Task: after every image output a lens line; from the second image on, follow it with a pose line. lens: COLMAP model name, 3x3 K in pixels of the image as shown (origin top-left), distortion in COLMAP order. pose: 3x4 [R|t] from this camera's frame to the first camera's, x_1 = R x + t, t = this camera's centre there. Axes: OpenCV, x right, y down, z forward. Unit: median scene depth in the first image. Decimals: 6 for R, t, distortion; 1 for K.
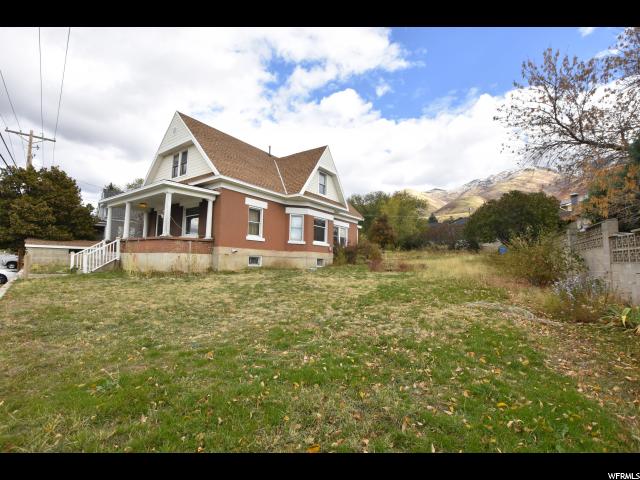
lens RADIAL K [[277.0, 0, 317.6], [0, 277.0, 241.1], [0, 0, 1]] dist [-0.011091, 0.001699]
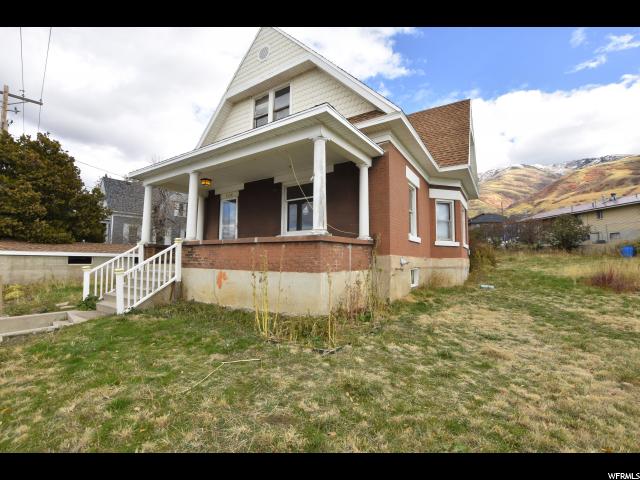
lens RADIAL K [[277.0, 0, 322.0], [0, 277.0, 241.1], [0, 0, 1]] dist [-0.011091, 0.001699]
pose [[0.999103, -0.008485, 0.041477, -0.384554], [0.008193, 0.999940, 0.007219, -0.007929], [-0.041536, -0.006872, 0.999113, 0.378131]]
